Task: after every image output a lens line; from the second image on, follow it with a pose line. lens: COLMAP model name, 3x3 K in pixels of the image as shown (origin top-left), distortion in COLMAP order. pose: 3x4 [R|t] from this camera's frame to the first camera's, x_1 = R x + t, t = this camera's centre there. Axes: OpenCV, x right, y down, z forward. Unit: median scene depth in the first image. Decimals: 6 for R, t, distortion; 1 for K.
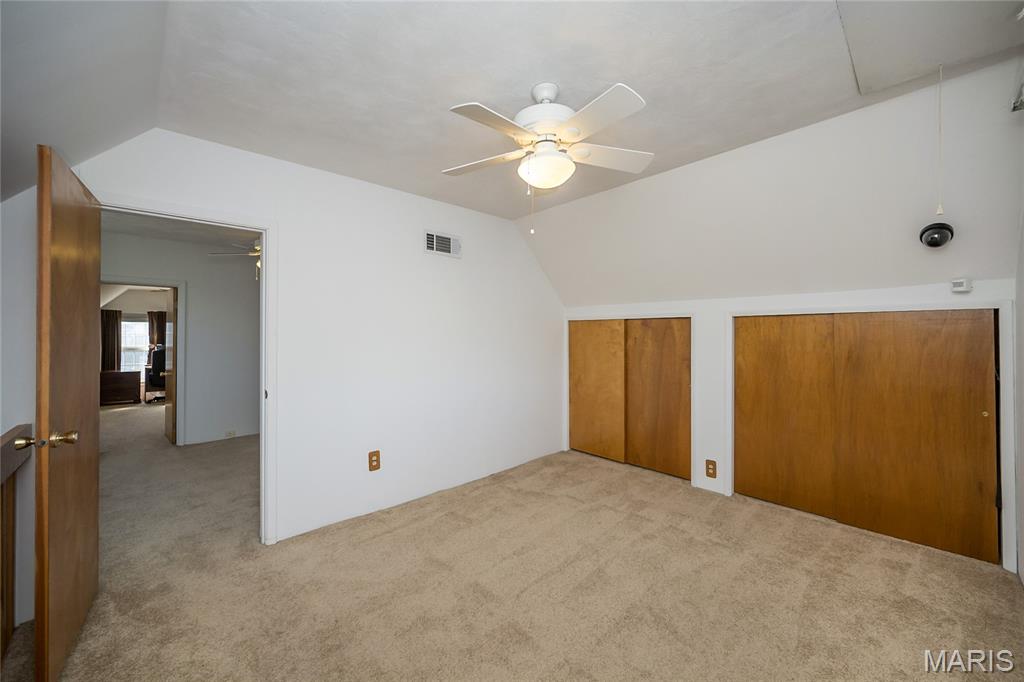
lens RADIAL K [[399.9, 0, 510.3], [0, 399.9, 339.0], [0, 0, 1]] dist [-0.001621, 0.000075]
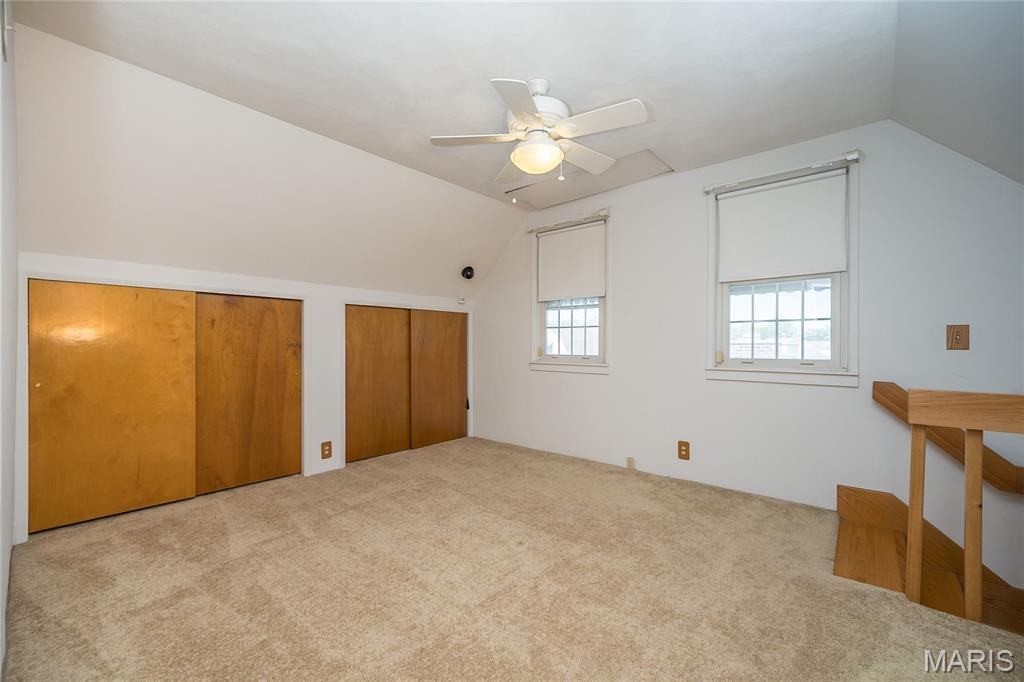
lens RADIAL K [[411.8, 0, 509.2], [0, 411.8, 337.4], [0, 0, 1]] dist [-0.001599, 0.000110]
pose [[-0.097047, 0.006733, 0.995257, -0.595720], [-0.001069, 0.999976, -0.006870, 0.042487], [-0.995279, -0.001730, -0.097038, 0.636512]]
